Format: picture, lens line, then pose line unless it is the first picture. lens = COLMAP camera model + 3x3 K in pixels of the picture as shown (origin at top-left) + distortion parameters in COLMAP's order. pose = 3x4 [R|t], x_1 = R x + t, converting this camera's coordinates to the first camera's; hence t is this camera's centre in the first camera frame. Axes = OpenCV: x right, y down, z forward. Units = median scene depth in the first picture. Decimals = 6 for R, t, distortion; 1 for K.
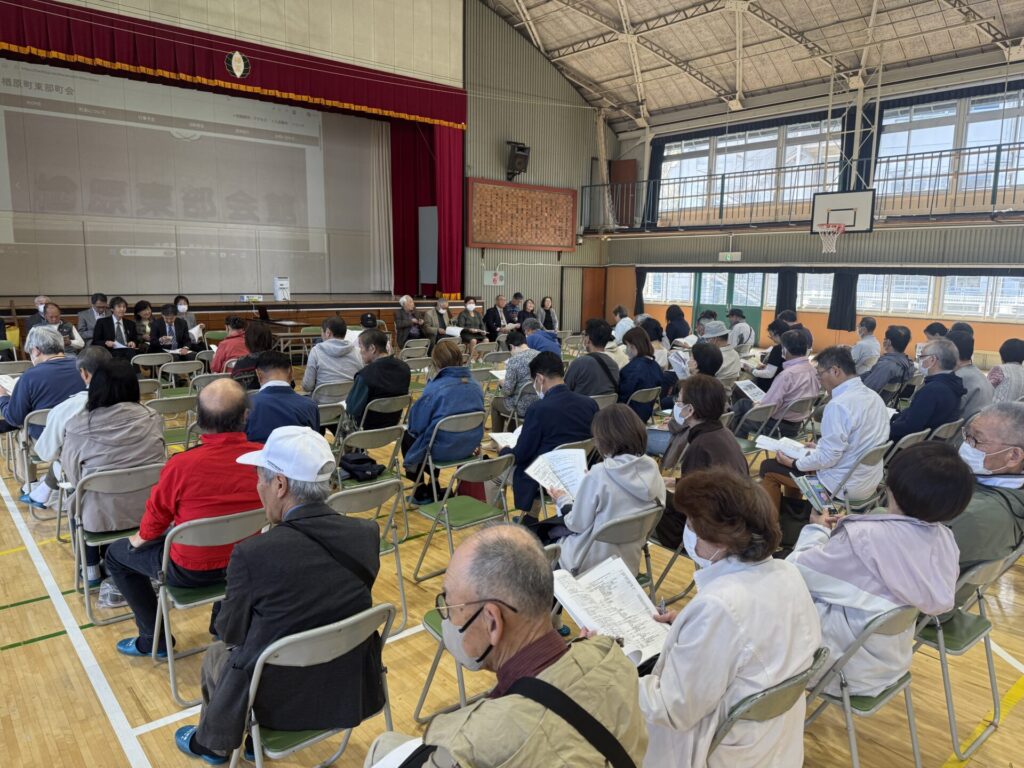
lens RADIAL K [[724.5, 0, 512.0], [0, 724.5, 384.0], [0, 0, 1]] dist [0.076592, -0.089396]
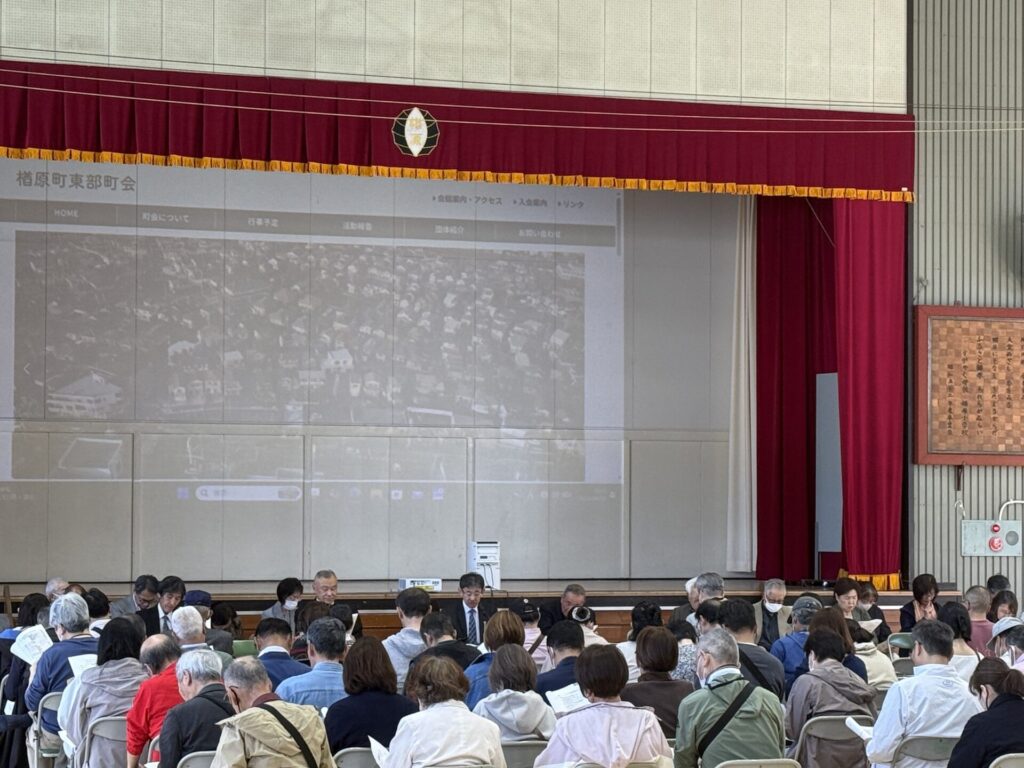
lens RADIAL K [[2543.1, 0, 512.0], [0, 2543.1, 384.0], [0, 0, 1]] dist [-0.181307, -0.201327]
pose [[0.929388, -0.031576, -0.367752, 0.264180], [-0.045016, 0.979200, -0.197843, 0.066912], [0.366350, 0.200428, 0.908634, -0.432370]]
